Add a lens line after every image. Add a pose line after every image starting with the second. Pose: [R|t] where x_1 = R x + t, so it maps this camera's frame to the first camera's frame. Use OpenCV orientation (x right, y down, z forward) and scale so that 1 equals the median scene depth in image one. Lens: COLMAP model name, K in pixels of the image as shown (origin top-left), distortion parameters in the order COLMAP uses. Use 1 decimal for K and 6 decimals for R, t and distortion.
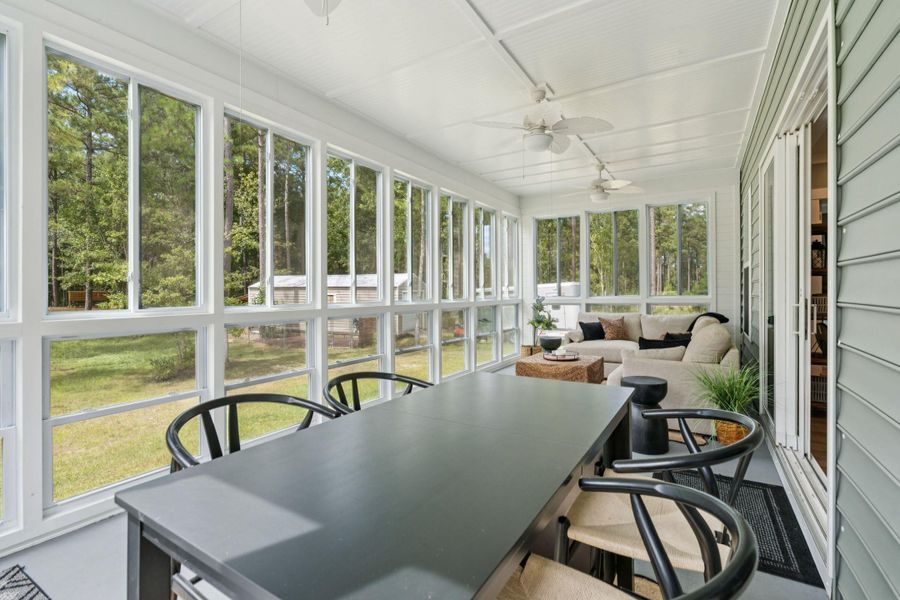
lens RADIAL K [[414.5, 0, 450.0], [0, 414.5, 300.0], [0, 0, 1]] dist [0.002431, 0.000274]
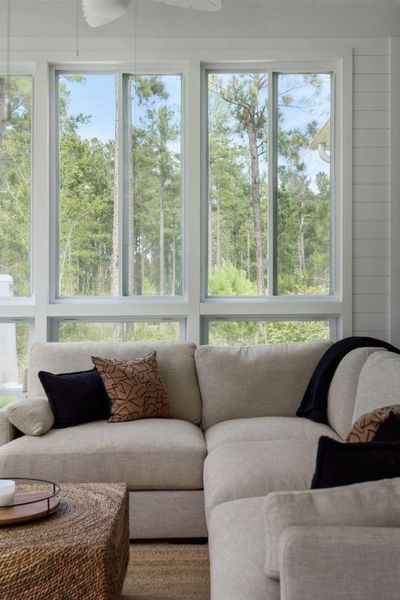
lens RADIAL K [[829.4, 0, 200.0], [0, 829.4, 300.0], [0, 0, 1]] dist [0.063619, 0.008100]
pose [[0.847447, 0.011435, 0.530757, 0.067840], [-0.004710, 0.999891, -0.014023, 0.004300], [-0.530859, 0.009384, 0.847408, 0.373199]]
